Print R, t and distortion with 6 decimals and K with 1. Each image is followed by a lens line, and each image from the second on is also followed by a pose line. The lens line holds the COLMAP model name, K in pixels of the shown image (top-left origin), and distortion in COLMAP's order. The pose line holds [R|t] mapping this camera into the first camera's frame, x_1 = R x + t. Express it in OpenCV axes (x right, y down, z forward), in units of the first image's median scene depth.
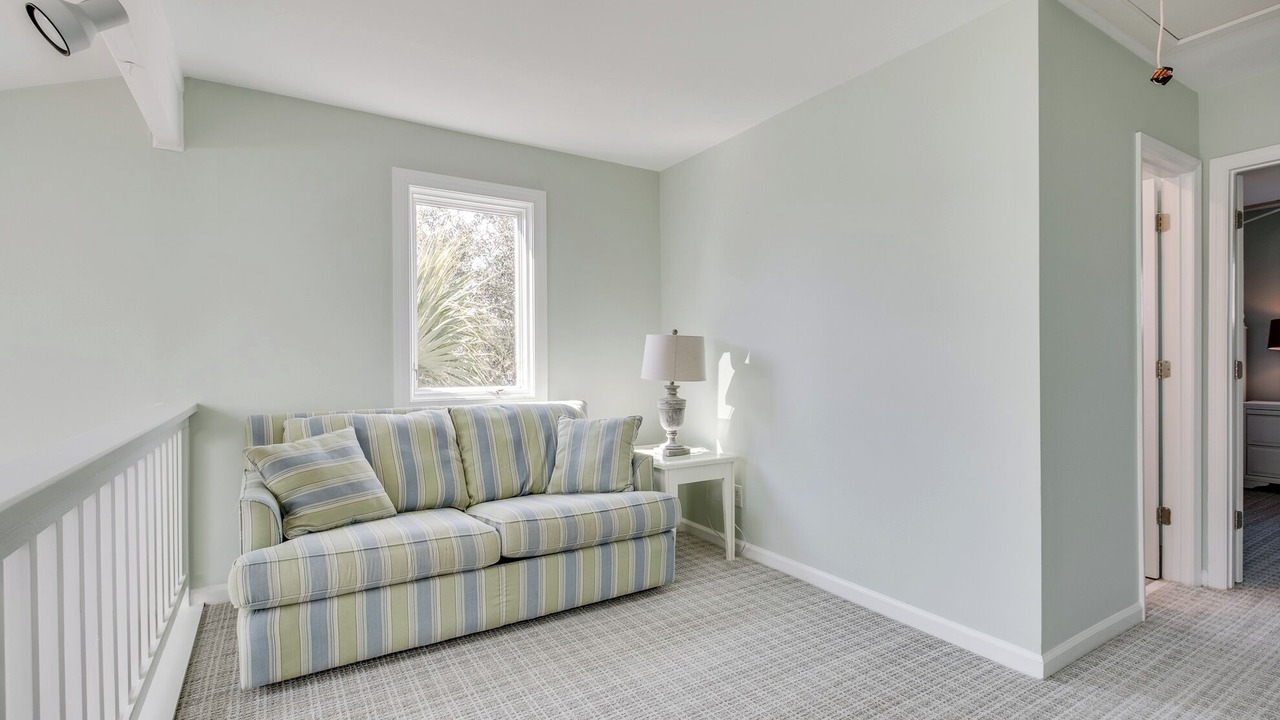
lens RADIAL K [[597.0, 0, 640.0], [0, 597.0, 360.0], [0, 0, 1]] dist [-0.002089, -0.000242]
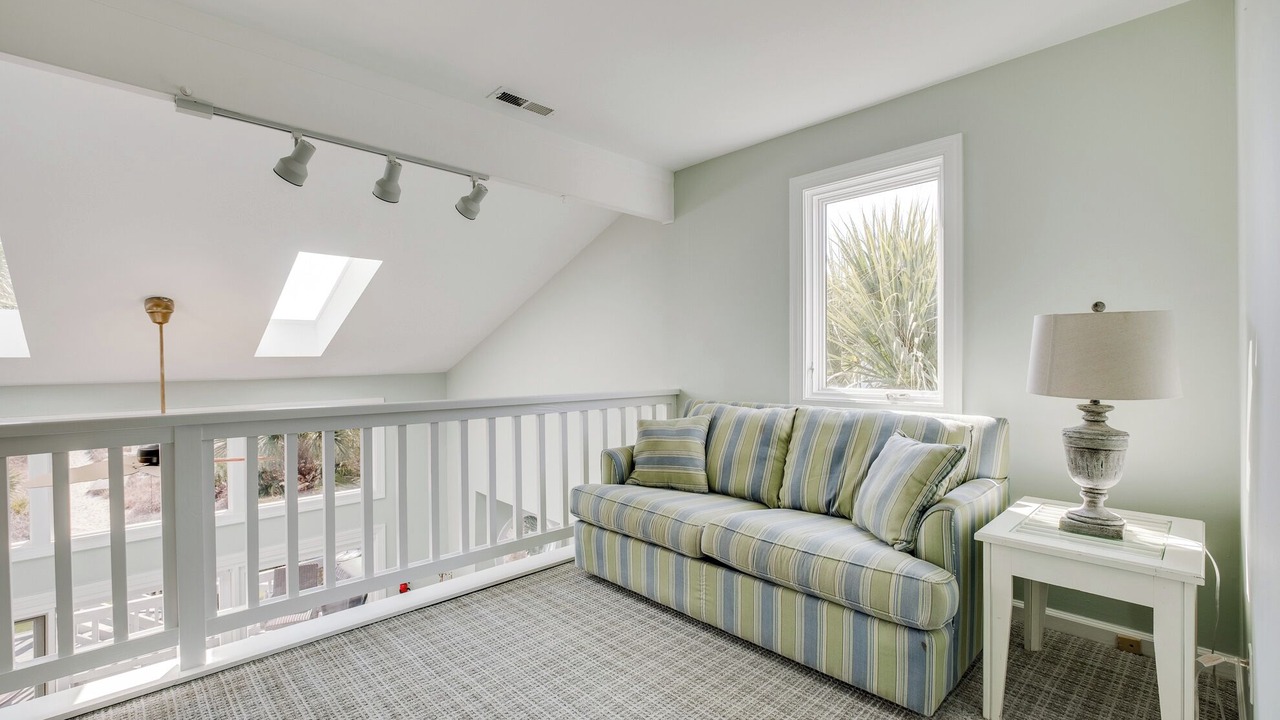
lens RADIAL K [[551.9, 0, 637.4], [0, 551.9, 362.9], [0, 0, 1]] dist [-0.002128, -0.000783]
pose [[0.202939, 0.005035, -0.979178, 0.571608], [0.002125, 0.999982, 0.005583, 0.000263], [0.979189, -0.003214, 0.202924, 0.607183]]
